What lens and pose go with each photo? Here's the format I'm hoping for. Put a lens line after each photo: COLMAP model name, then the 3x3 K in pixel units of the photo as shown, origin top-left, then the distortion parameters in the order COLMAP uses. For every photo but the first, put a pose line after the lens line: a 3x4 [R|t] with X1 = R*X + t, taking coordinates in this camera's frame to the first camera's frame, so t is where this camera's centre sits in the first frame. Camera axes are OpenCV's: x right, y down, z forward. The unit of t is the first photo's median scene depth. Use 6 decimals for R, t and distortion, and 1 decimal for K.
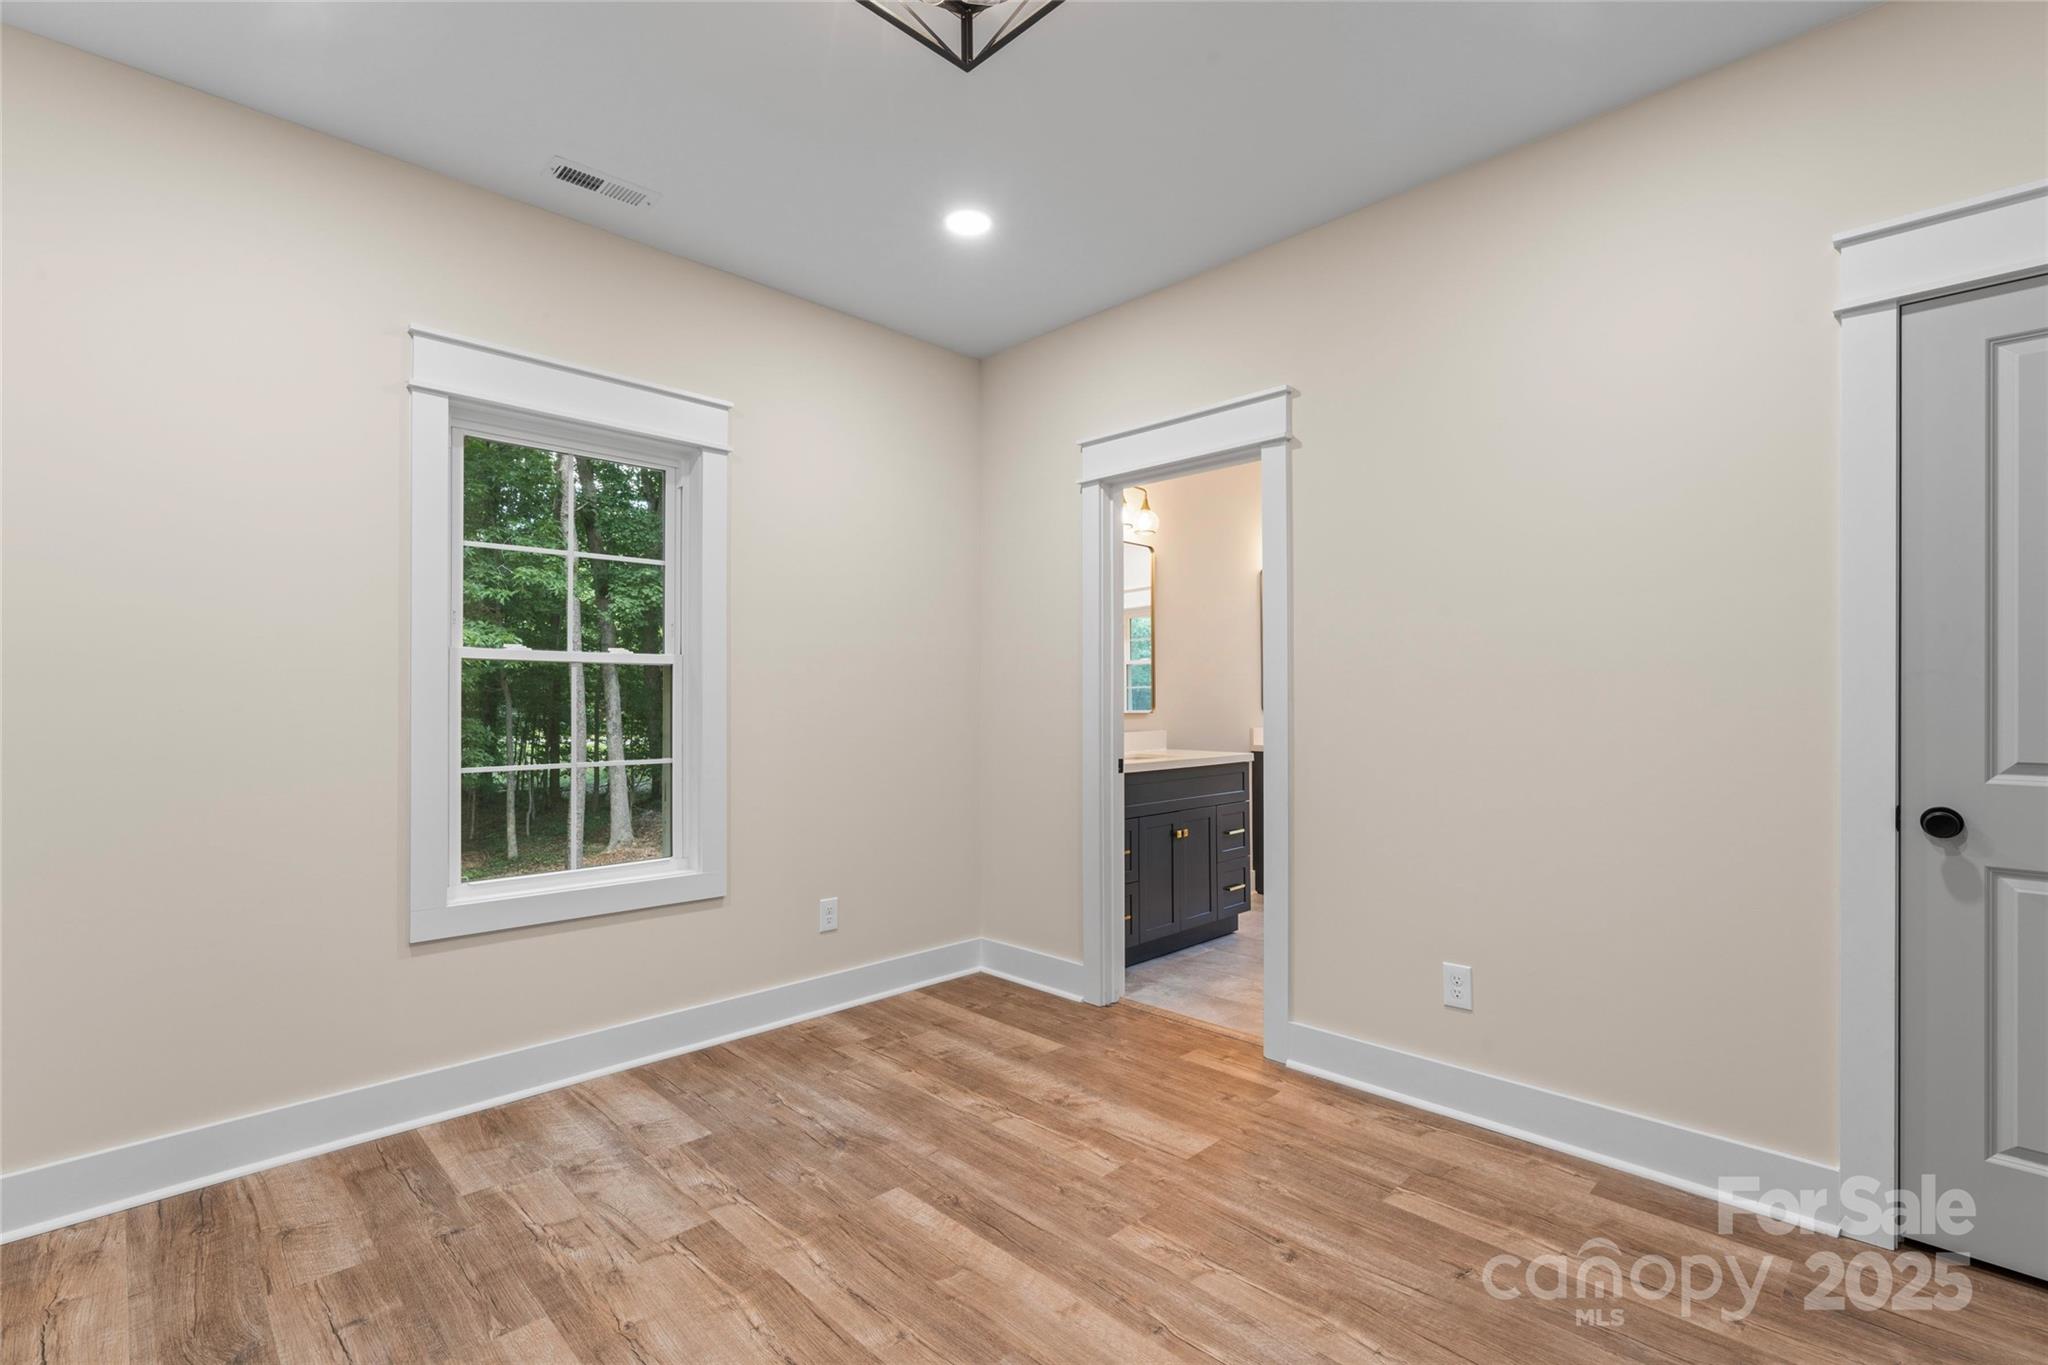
lens RADIAL K [[934.9, 0, 1023.5], [0, 934.9, 686.7], [0, 0, 1]] dist [0.000260, 0.000524]
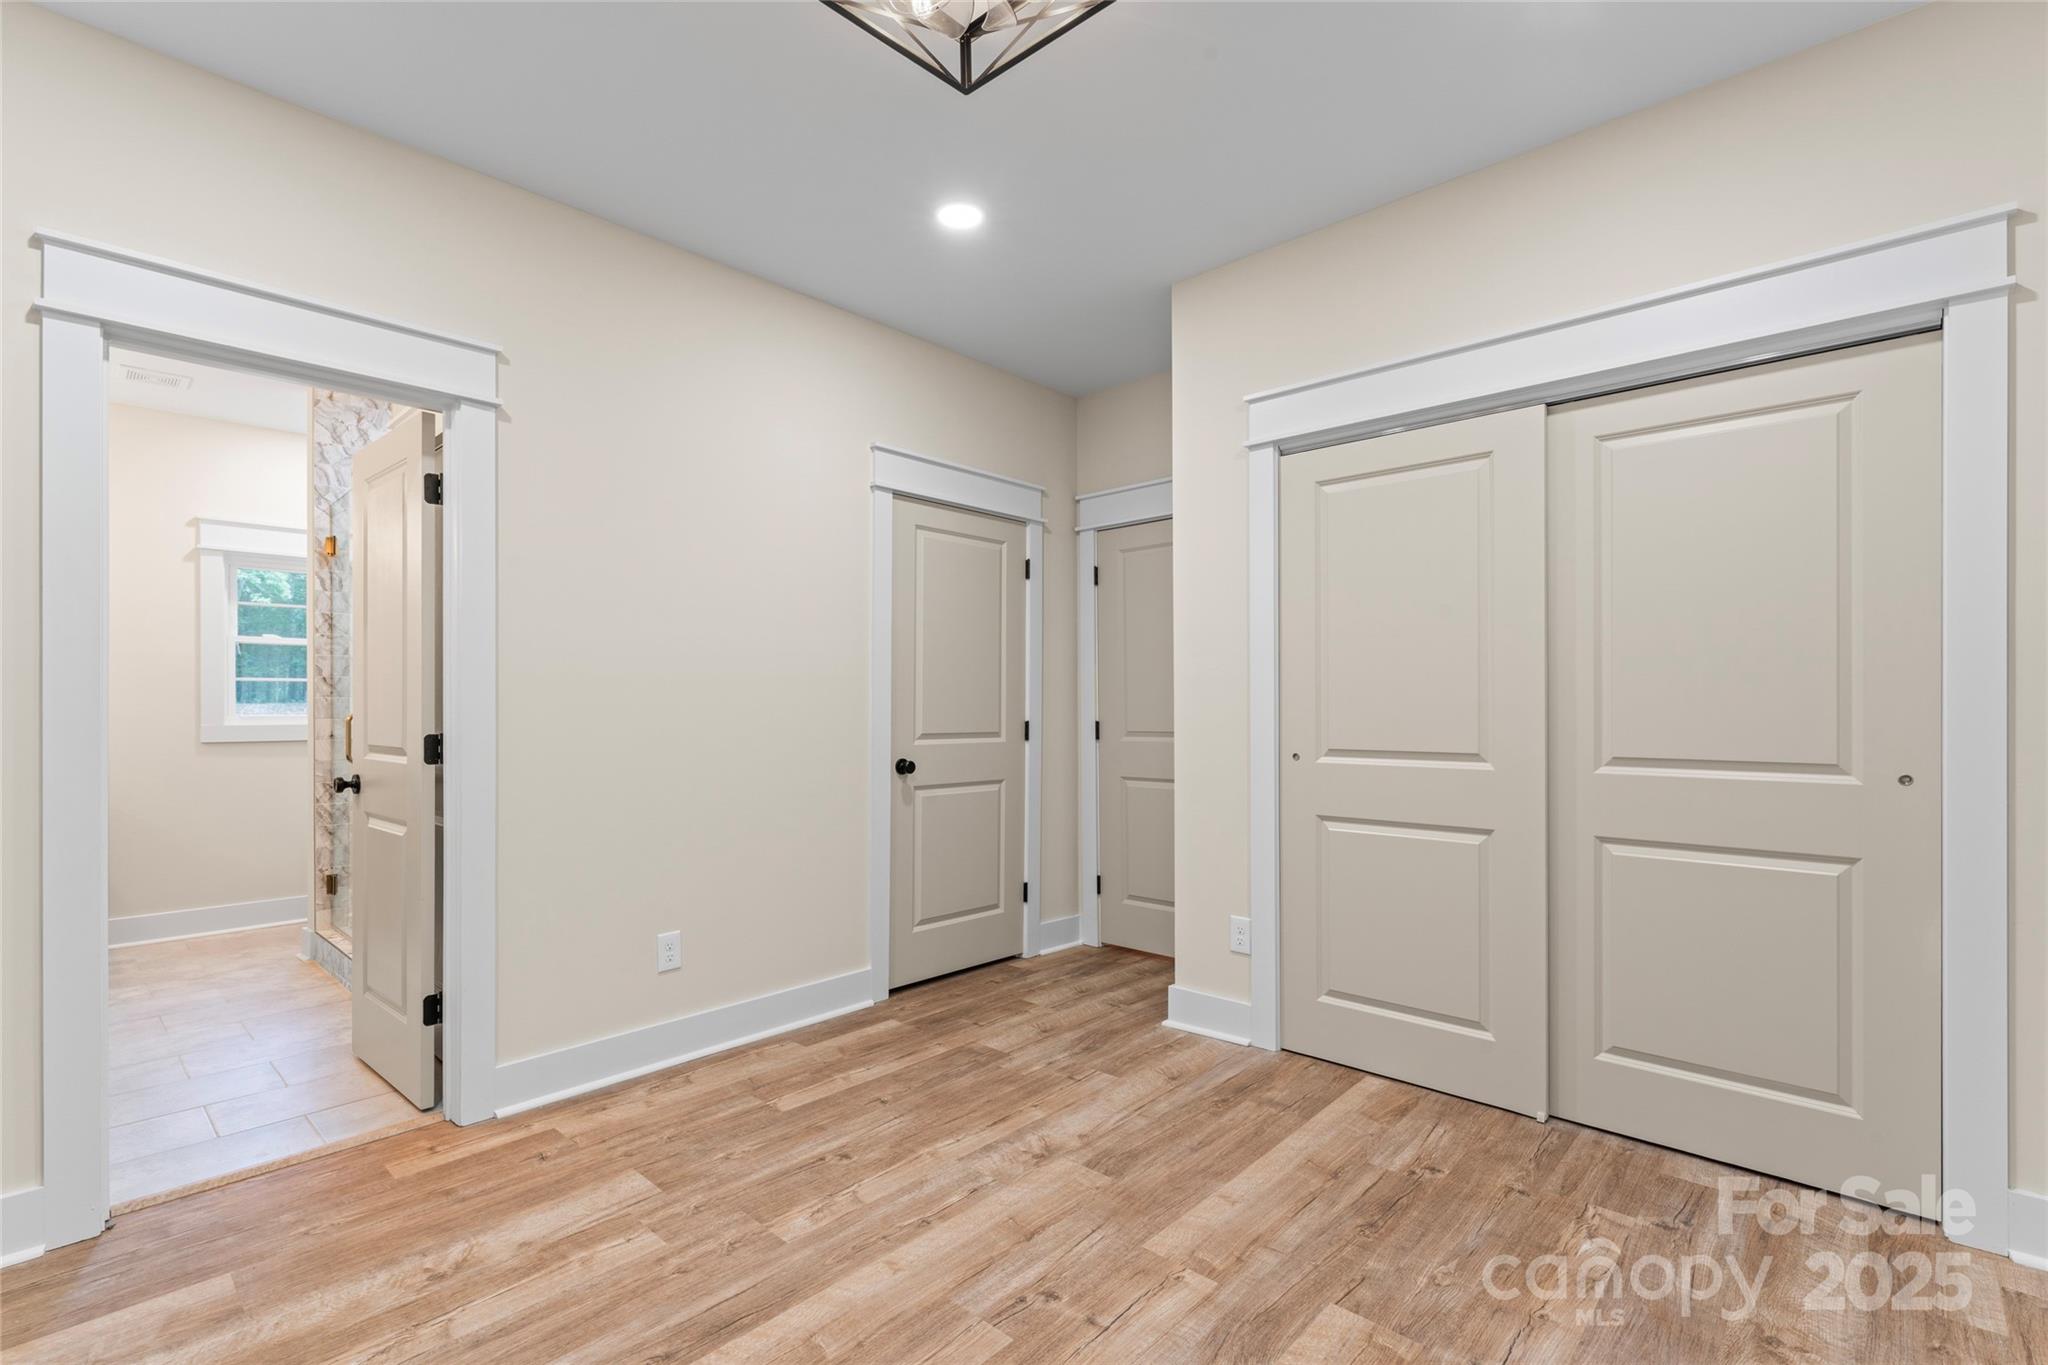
lens RADIAL K [[934.9, 0, 1029.5], [0, 934.9, 695.0], [0, 0, 1]] dist [0.000260, 0.000524]
pose [[-0.054911, 0.010077, 0.998440, -0.764063], [-0.011084, 0.999881, -0.010701, 0.011997], [-0.998430, -0.011654, -0.054793, 0.665667]]
